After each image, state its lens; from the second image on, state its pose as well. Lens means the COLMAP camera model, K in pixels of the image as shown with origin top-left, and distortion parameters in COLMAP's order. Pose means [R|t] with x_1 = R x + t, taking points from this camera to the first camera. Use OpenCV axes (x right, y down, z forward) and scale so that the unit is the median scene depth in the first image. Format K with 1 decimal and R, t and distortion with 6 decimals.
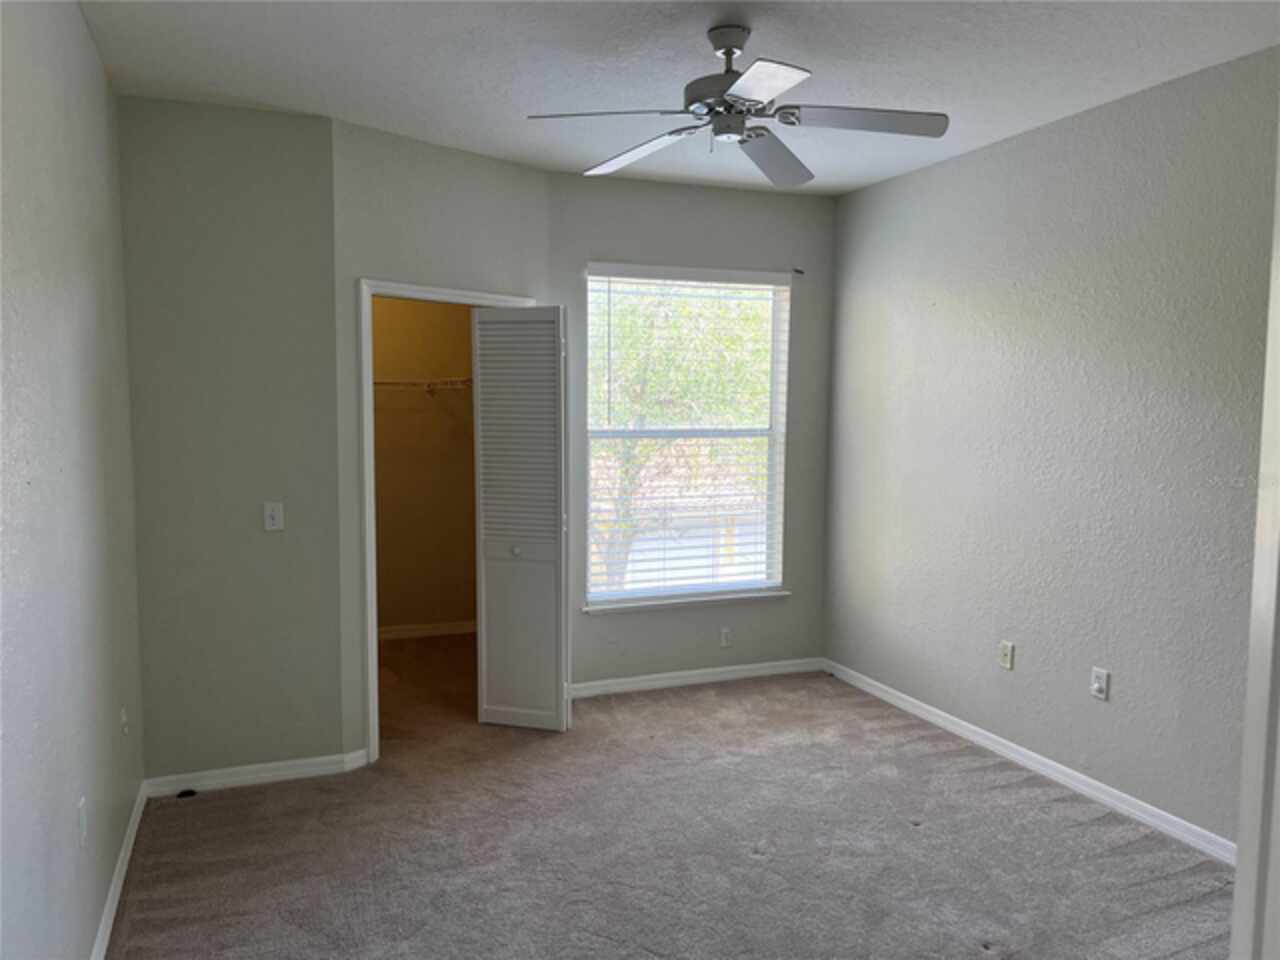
lens RADIAL K [[970.1, 0, 642.4], [0, 970.1, 489.0], [0, 0, 1]] dist [0.061343, -0.066081]
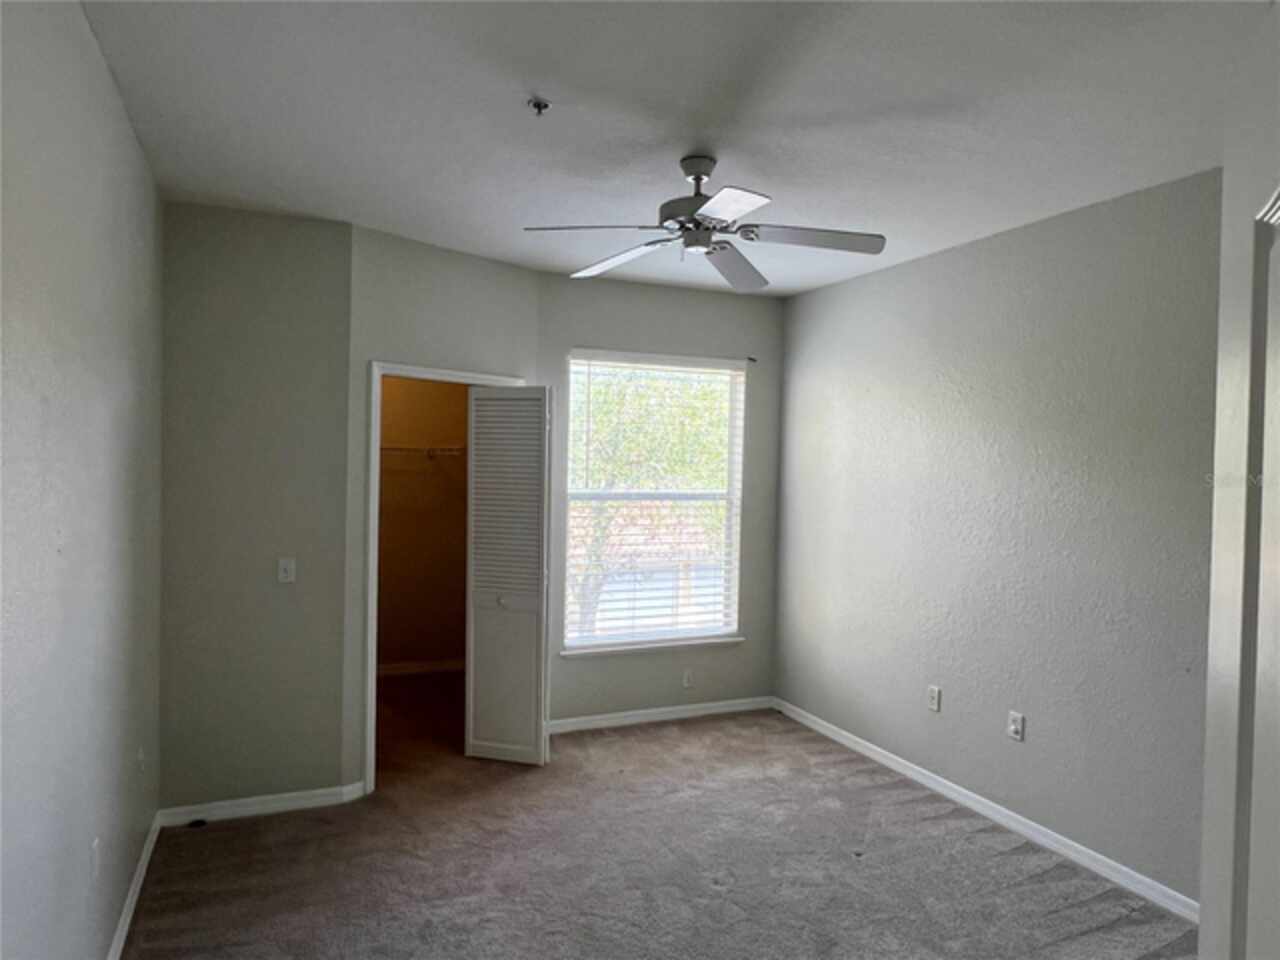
lens RADIAL K [[836.8, 0, 640.4], [0, 836.8, 479.5], [0, 0, 1]] dist [-0.004313, 0.002057]
pose [[0.999342, 0.014536, 0.033221, -0.005980], [-0.012245, 0.997601, -0.068137, -0.015073], [-0.034131, 0.067686, 0.997123, 0.025832]]
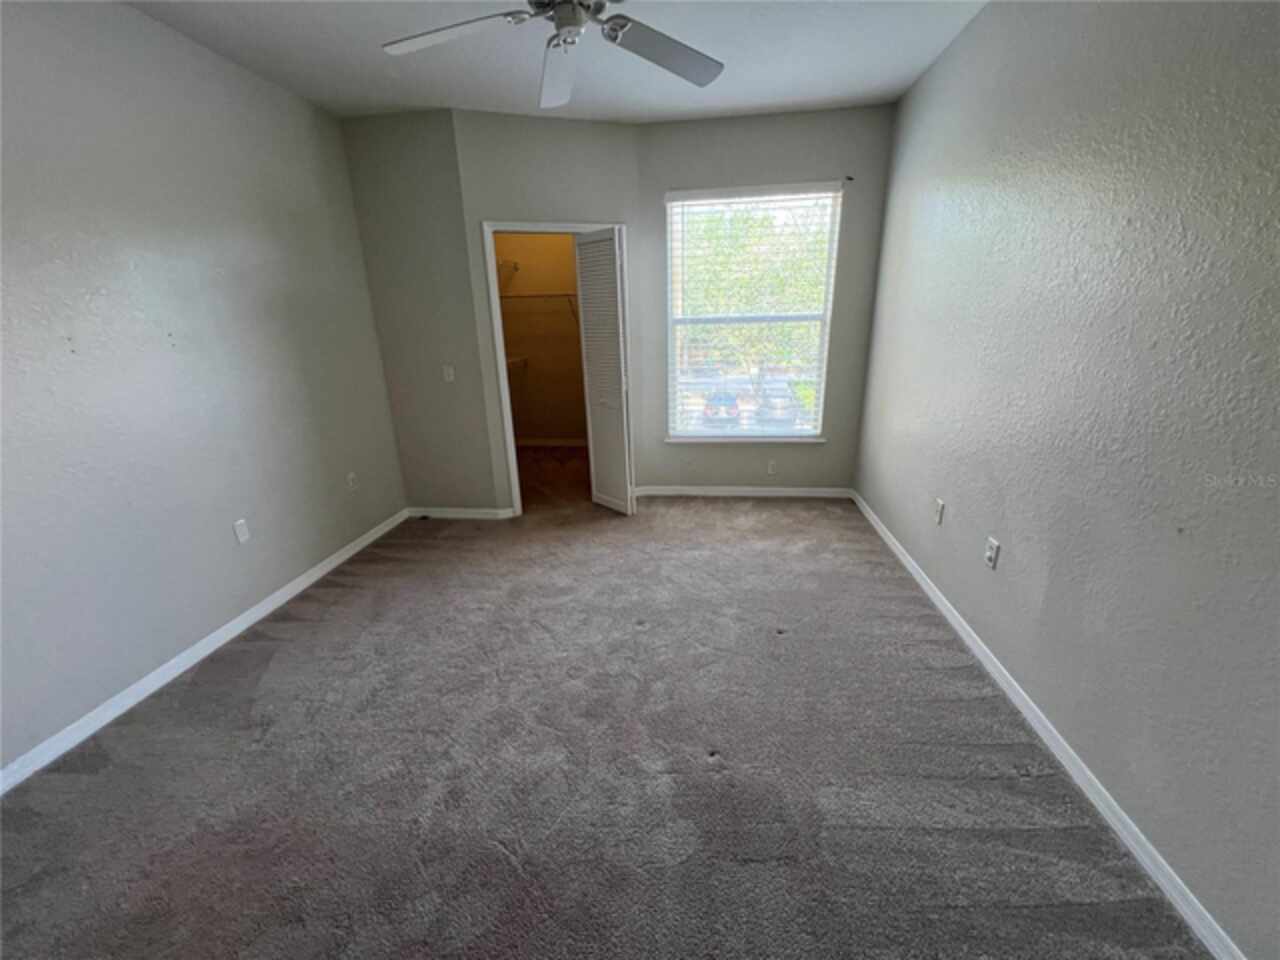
lens RADIAL K [[515.8, 0, 629.0], [0, 515.8, 478.7], [0, 0, 1]] dist [0.000925, 0.000233]
pose [[0.871378, 0.119214, -0.475908, 0.366281], [-0.010085, 0.974177, 0.225562, -0.001602], [0.490508, -0.191750, 0.850078, 0.336050]]
